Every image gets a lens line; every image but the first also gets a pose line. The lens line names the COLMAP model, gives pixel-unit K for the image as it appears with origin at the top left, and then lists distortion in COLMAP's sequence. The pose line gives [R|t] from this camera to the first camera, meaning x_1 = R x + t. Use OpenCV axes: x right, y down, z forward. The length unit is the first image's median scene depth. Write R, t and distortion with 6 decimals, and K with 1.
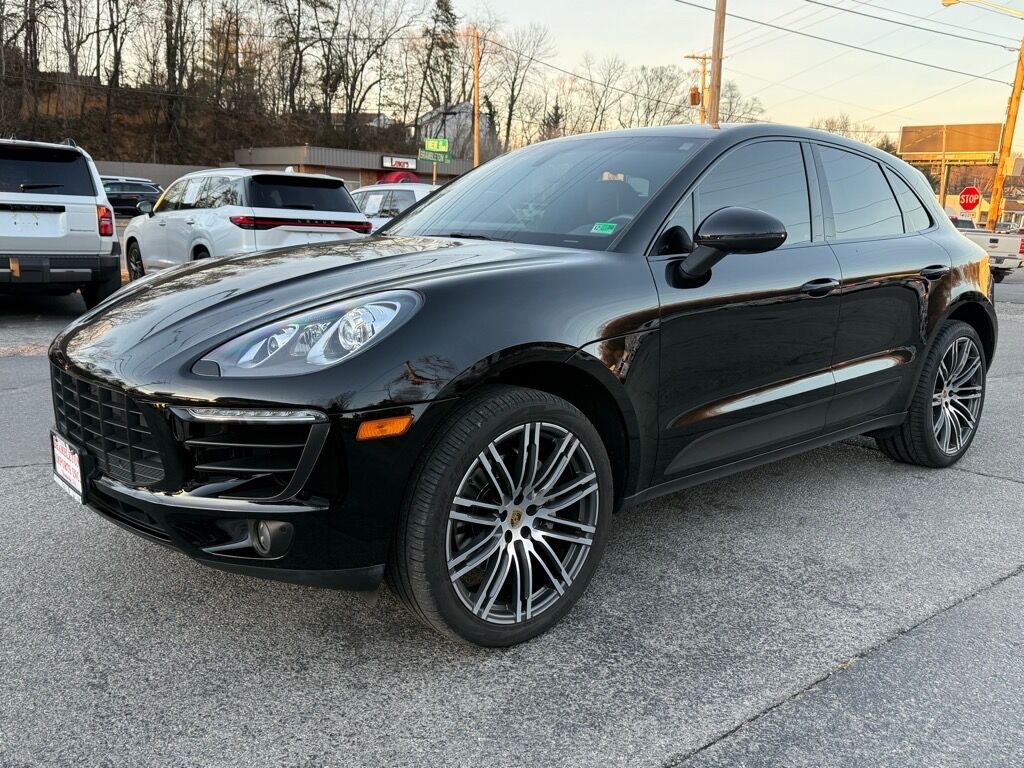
lens RADIAL K [[845.7, 0, 512.0], [0, 845.7, 384.0], [0, 0, 1]] dist [0.094817, -0.147359]
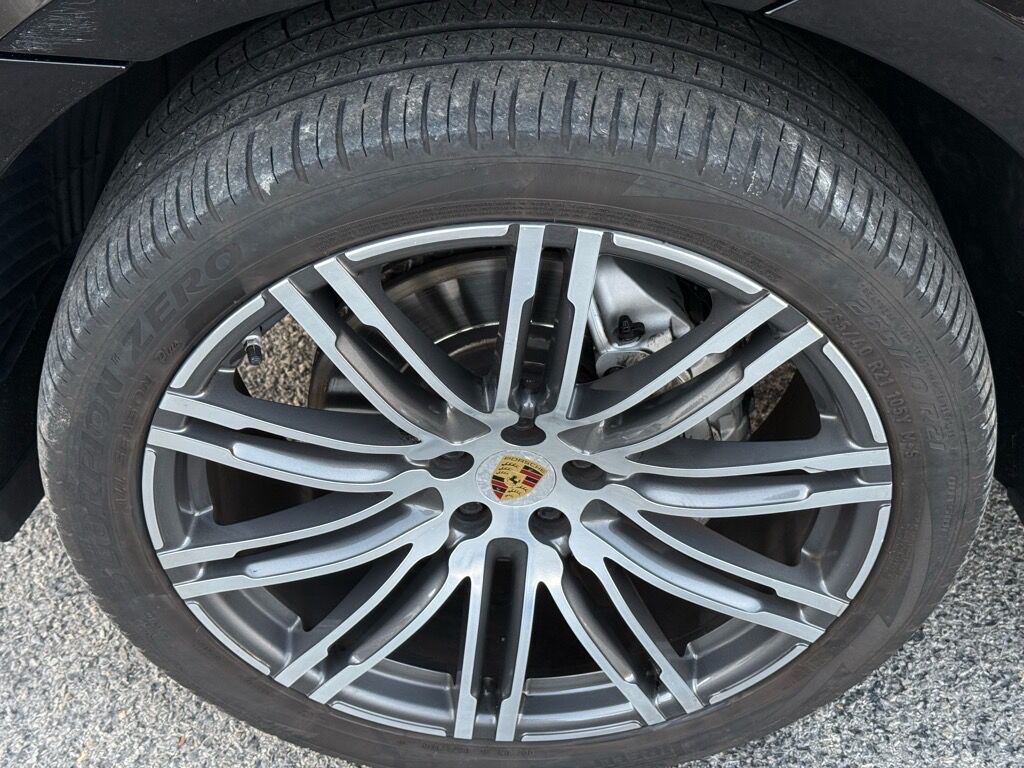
lens RADIAL K [[1407.9, 0, 512.0], [0, 1407.9, 384.0], [0, 0, 1]] dist [0.148638, -0.264709]
pose [[0.754436, 0.460379, -0.467844, 0.196666], [-0.156387, 0.818321, 0.553077, -0.118594], [0.637471, -0.344096, 0.689368, 0.649153]]
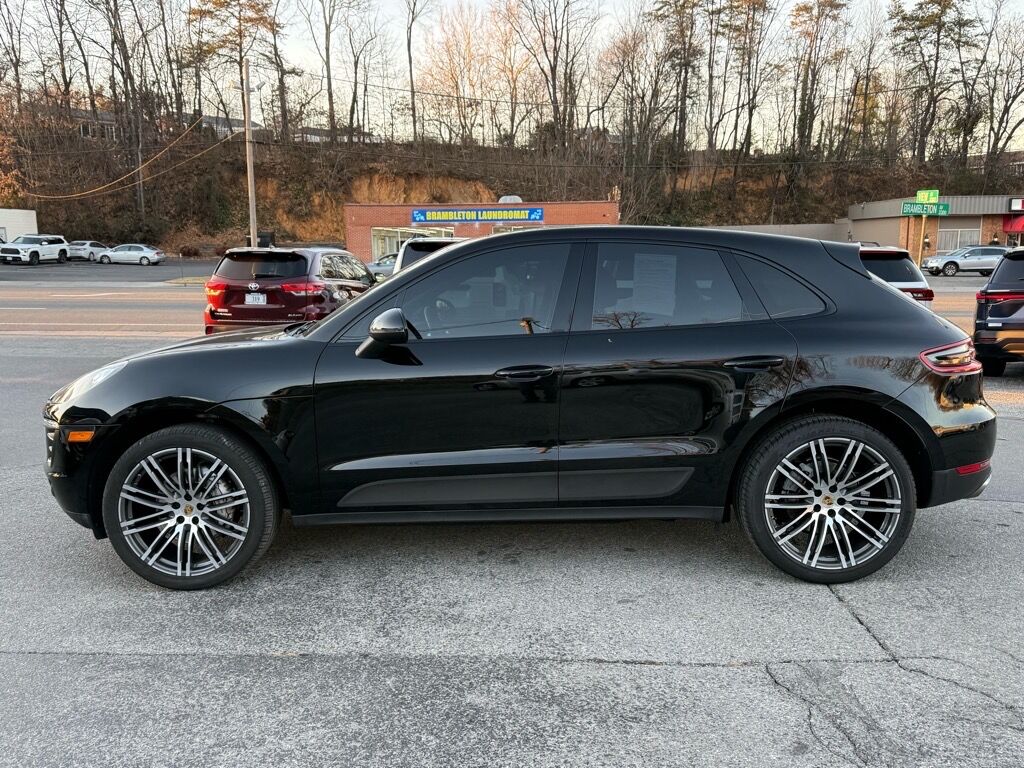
lens RADIAL K [[845.7, 0, 512.0], [0, 845.7, 384.0], [0, 0, 1]] dist [0.094817, -0.147359]
pose [[0.748593, 0.063146, -0.660015, 1.383610], [-0.102876, 0.994461, -0.021539, -0.091456], [0.655000, 0.084023, 0.750943, 0.182801]]
